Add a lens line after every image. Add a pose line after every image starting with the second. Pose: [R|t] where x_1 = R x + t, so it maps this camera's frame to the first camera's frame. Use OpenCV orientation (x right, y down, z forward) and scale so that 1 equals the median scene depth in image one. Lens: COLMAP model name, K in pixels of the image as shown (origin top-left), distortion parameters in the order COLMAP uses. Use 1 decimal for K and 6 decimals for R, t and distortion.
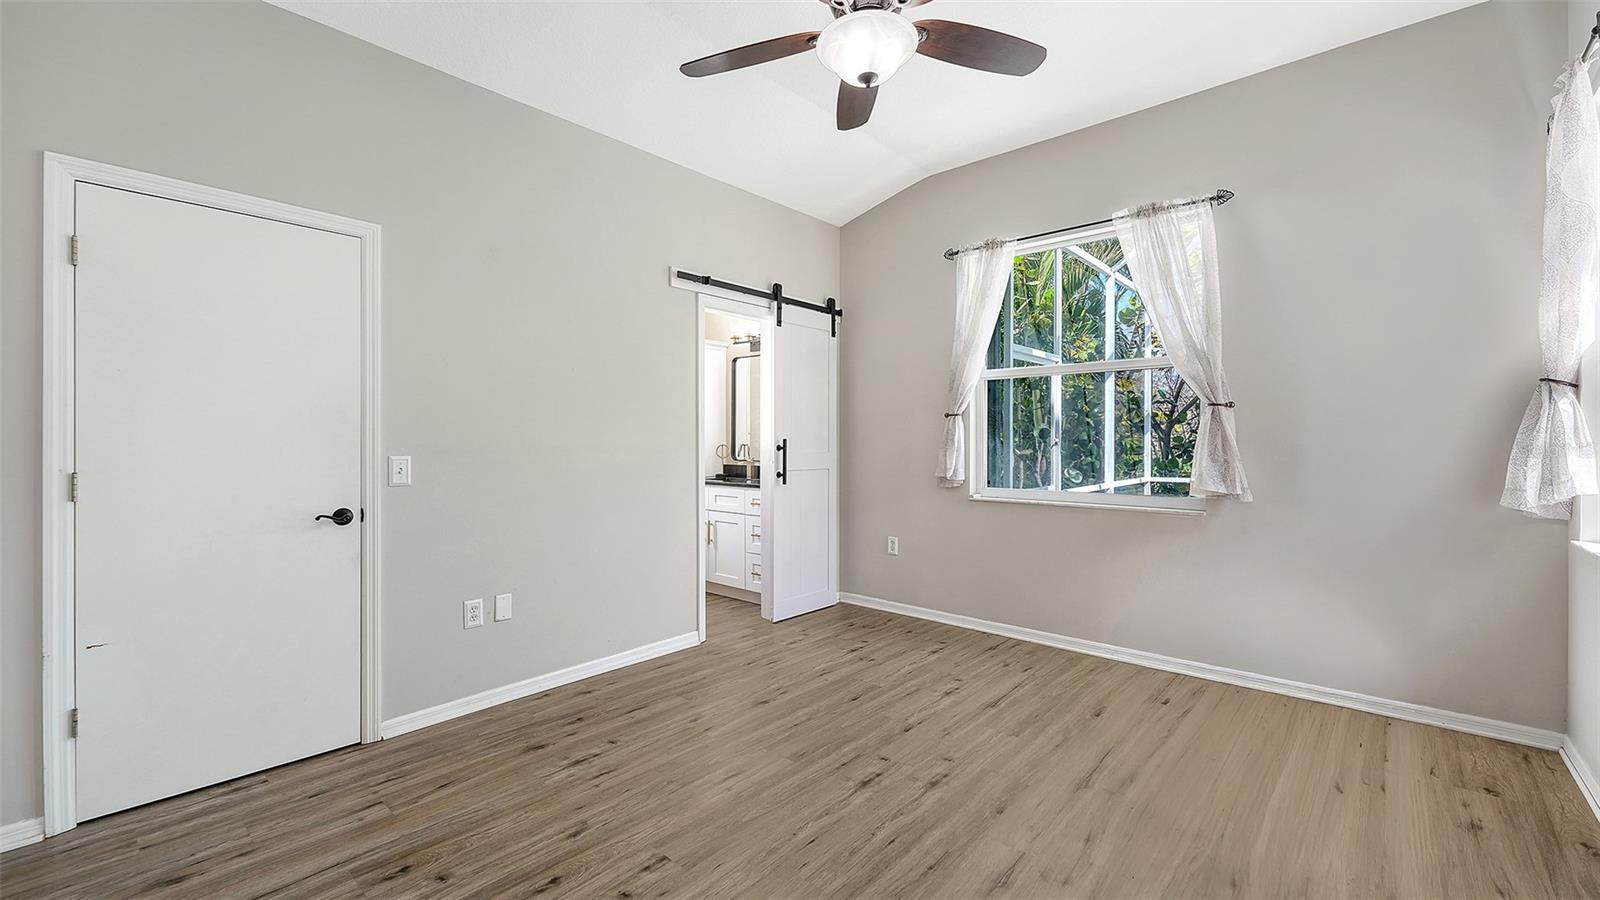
lens RADIAL K [[652.7, 0, 857.7], [0, 652.7, 450.9], [0, 0, 1]] dist [0.002525, -0.003152]
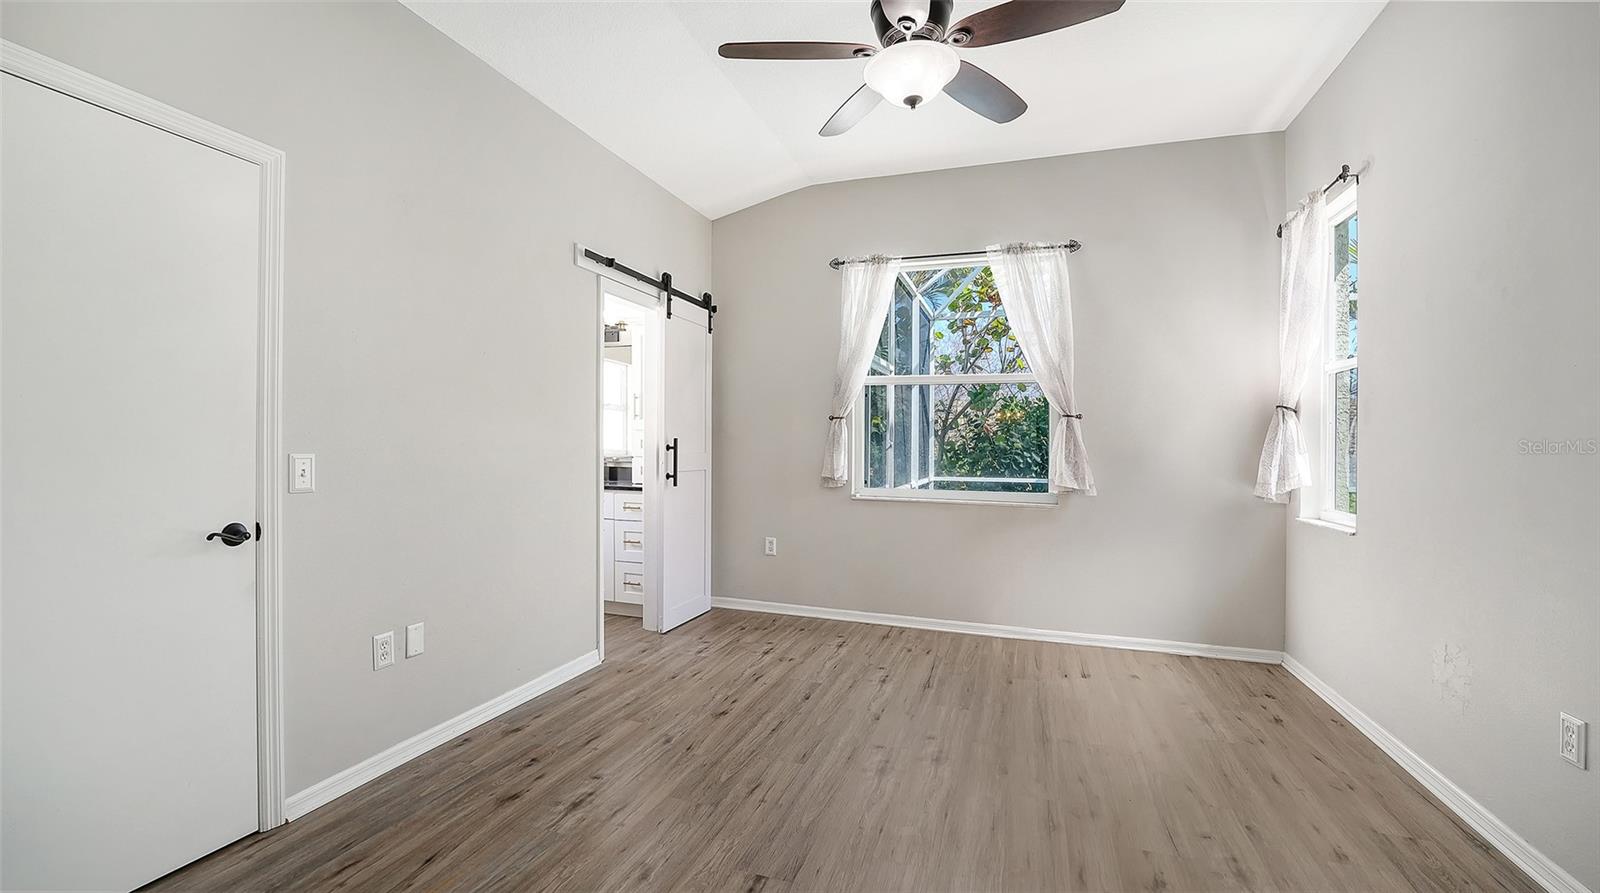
lens RADIAL K [[652.7, 0, 850.6], [0, 652.7, 448.2], [0, 0, 1]] dist [0.002525, -0.003152]
pose [[0.927653, 0.010608, 0.373292, -0.254781], [-0.008431, 0.999937, -0.007465, 0.001492], [-0.373348, 0.003778, 0.927684, 0.029155]]
